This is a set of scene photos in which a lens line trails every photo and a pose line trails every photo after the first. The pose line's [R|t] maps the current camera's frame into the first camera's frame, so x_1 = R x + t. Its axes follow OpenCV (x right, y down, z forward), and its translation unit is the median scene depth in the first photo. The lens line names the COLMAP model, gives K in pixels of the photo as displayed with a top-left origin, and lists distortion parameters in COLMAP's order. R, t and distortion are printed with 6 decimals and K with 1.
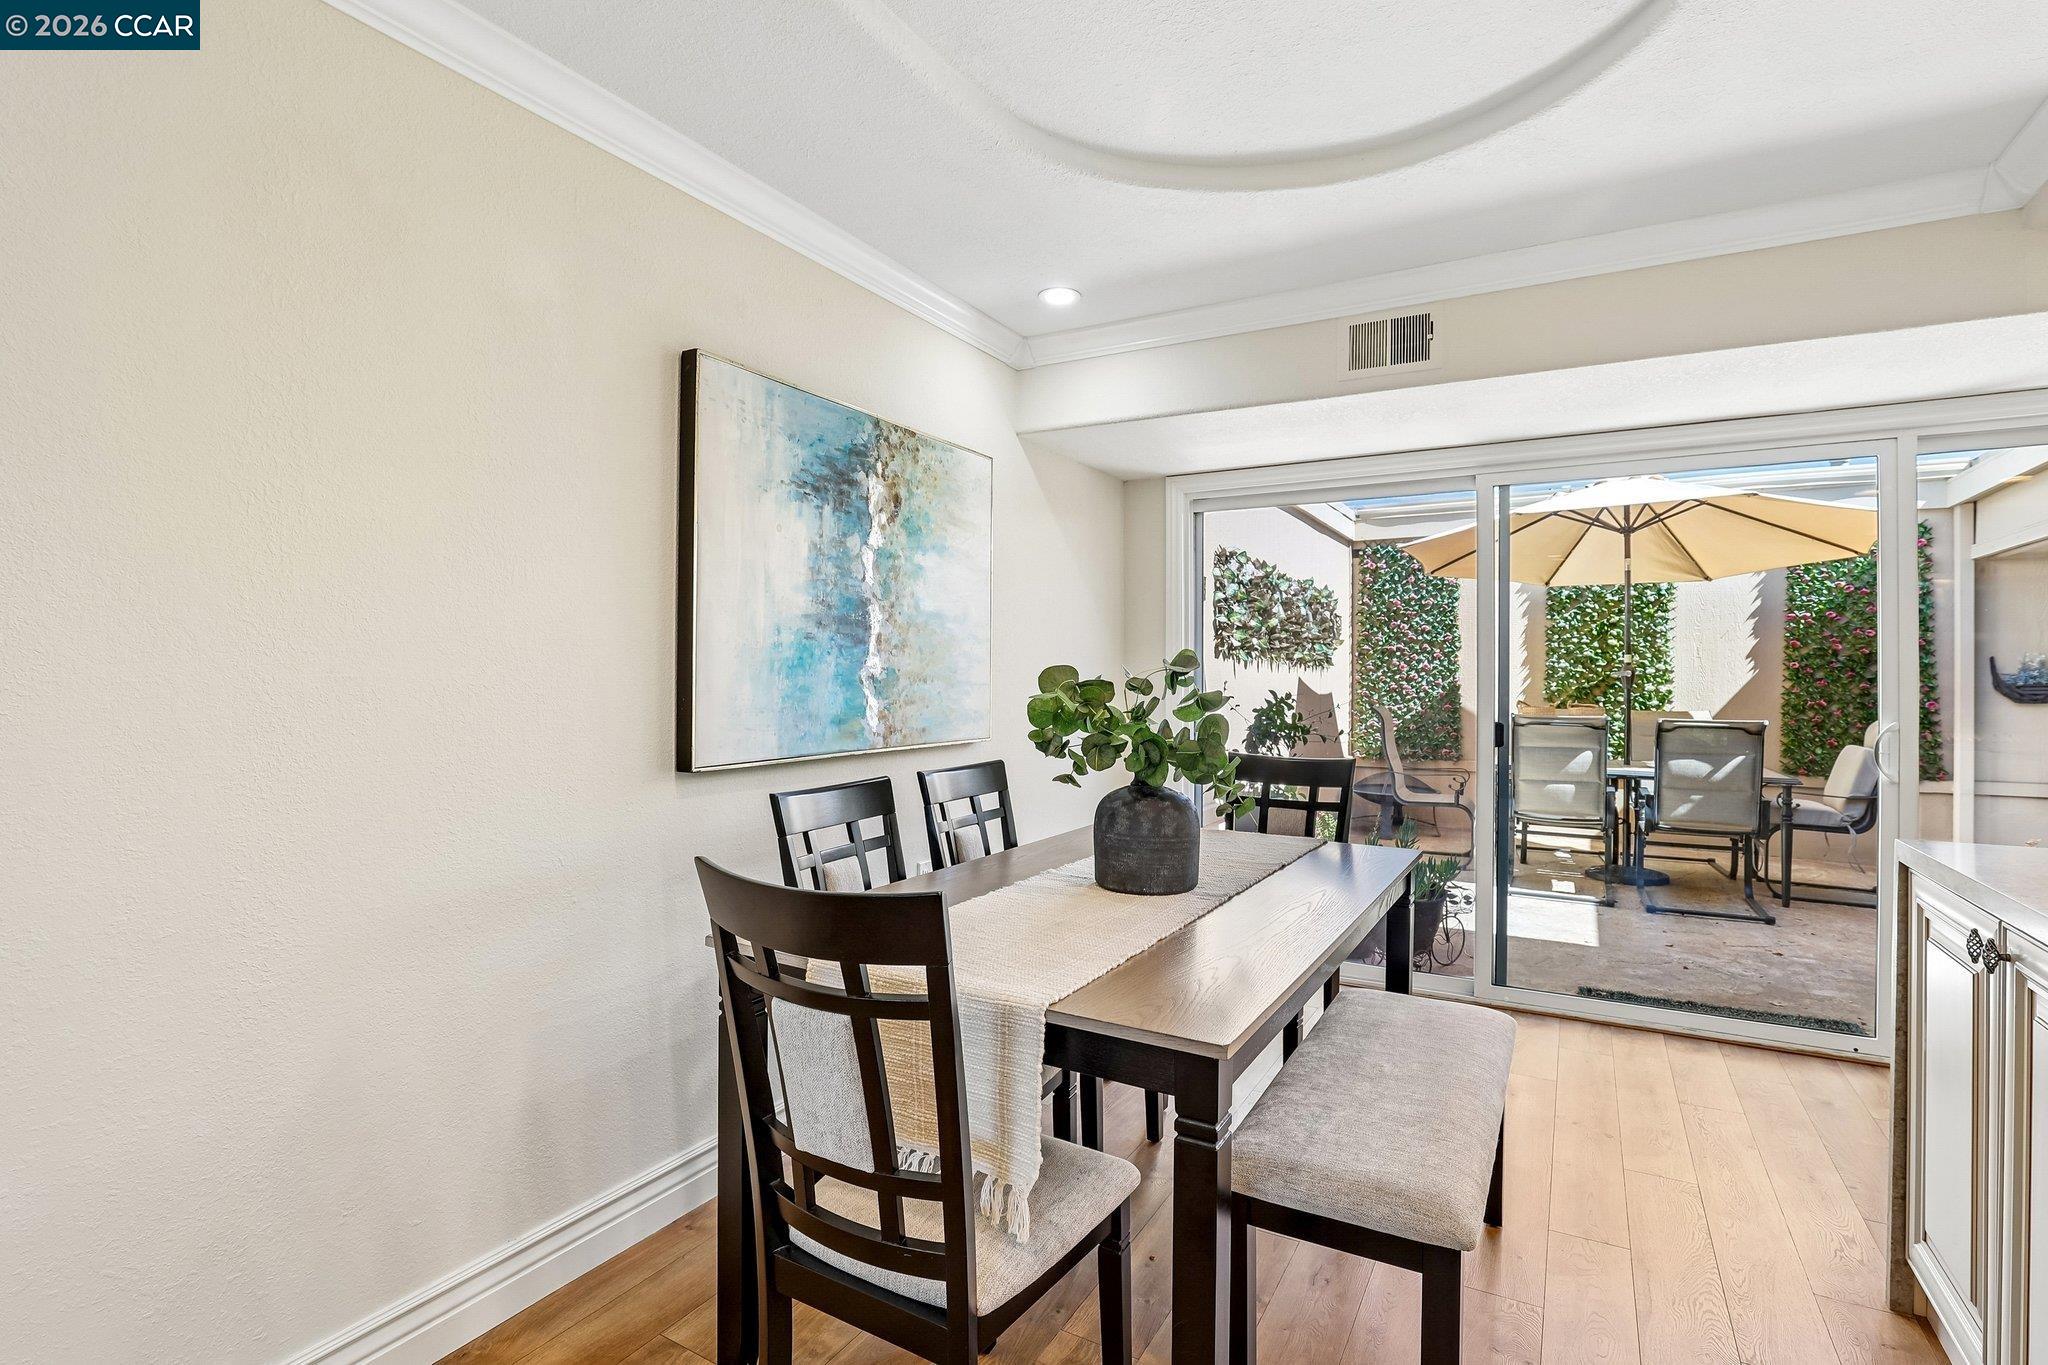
lens RADIAL K [[970.0, 0, 1025.8], [0, 970.0, 667.5], [0, 0, 1]] dist [-0.016556, 0.000983]
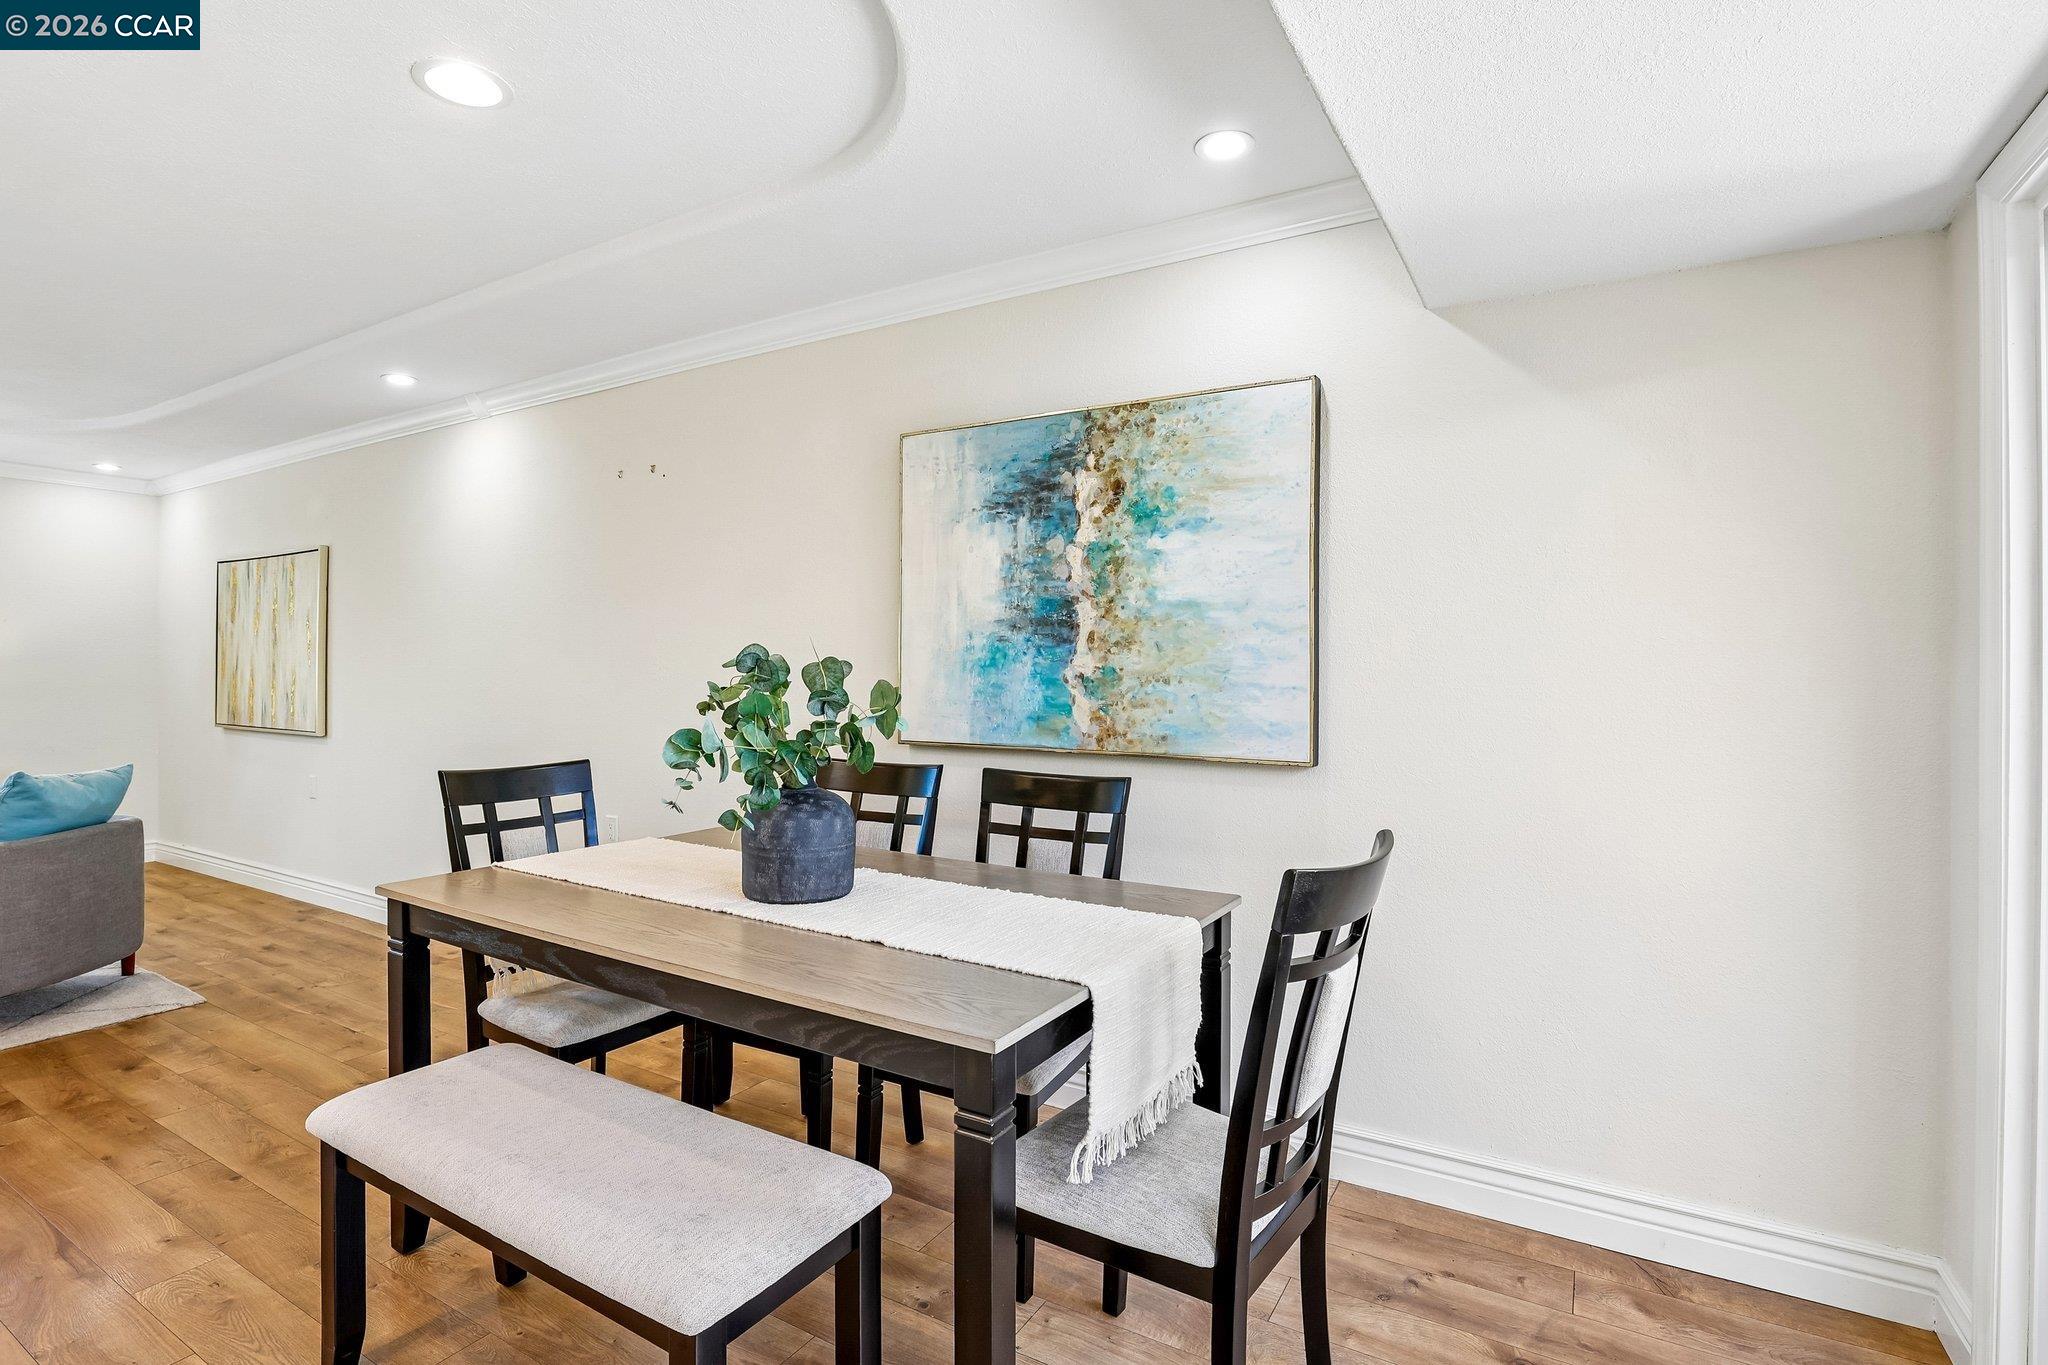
lens RADIAL K [[970.0, 0, 1025.8], [0, 970.0, 667.5], [0, 0, 1]] dist [-0.016556, 0.000983]
pose [[-0.008194, -0.004660, -0.999956, 0.832243], [0.001011, 0.999989, -0.004669, 0.005603], [0.999966, -0.001049, -0.008189, 0.959159]]
